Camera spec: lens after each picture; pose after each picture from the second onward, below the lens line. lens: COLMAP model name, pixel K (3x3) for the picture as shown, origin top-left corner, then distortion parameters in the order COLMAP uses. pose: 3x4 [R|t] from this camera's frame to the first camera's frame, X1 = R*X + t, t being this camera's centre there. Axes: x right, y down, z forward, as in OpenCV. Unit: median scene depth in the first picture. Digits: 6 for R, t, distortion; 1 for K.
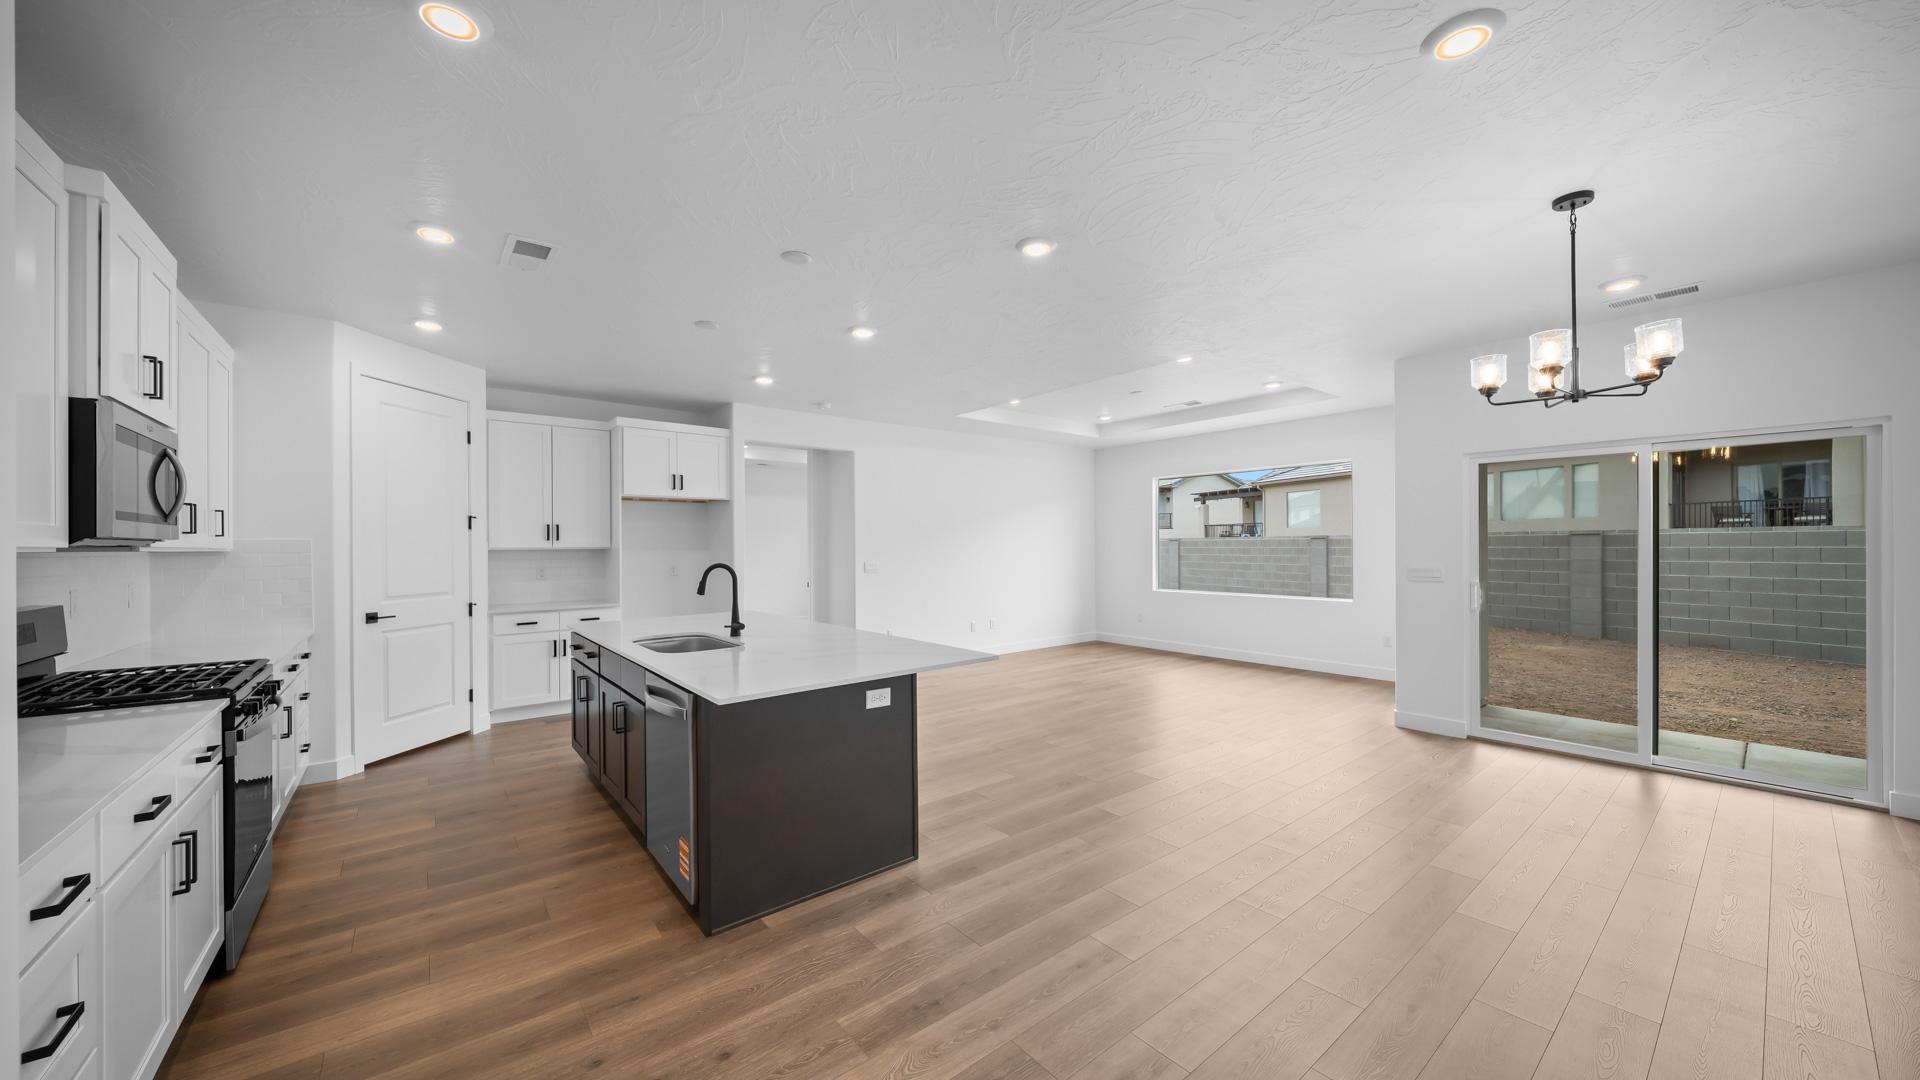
lens RADIAL K [[669.8, 0, 955.2], [0, 669.8, 553.2], [0, 0, 1]] dist [0.006143, -0.006989]
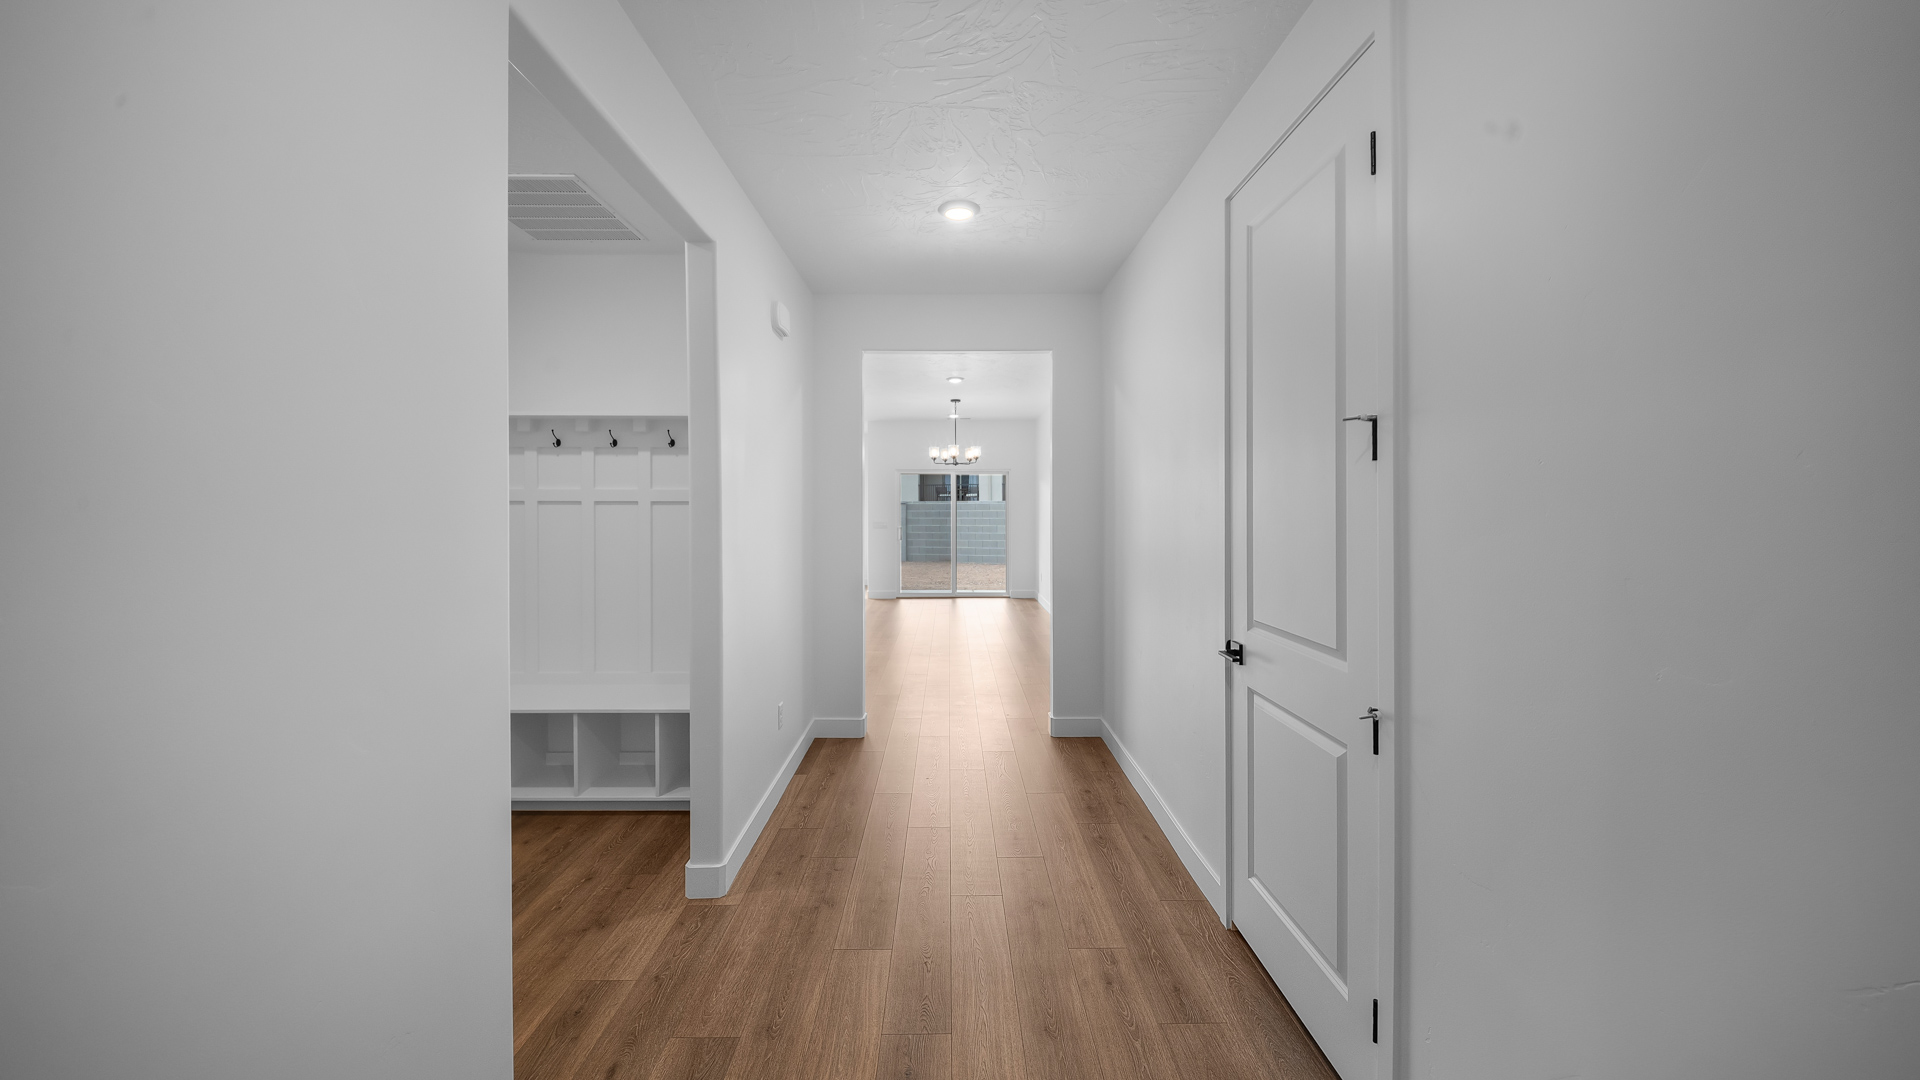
lens RADIAL K [[669.8, 0, 955.2], [0, 669.8, 553.2], [0, 0, 1]] dist [0.006143, -0.006989]
pose [[0.618404, -0.049070, 0.784327, -0.626735], [0.005956, 0.998313, 0.057762, 0.000984], [-0.785838, -0.031049, 0.617652, -0.384342]]
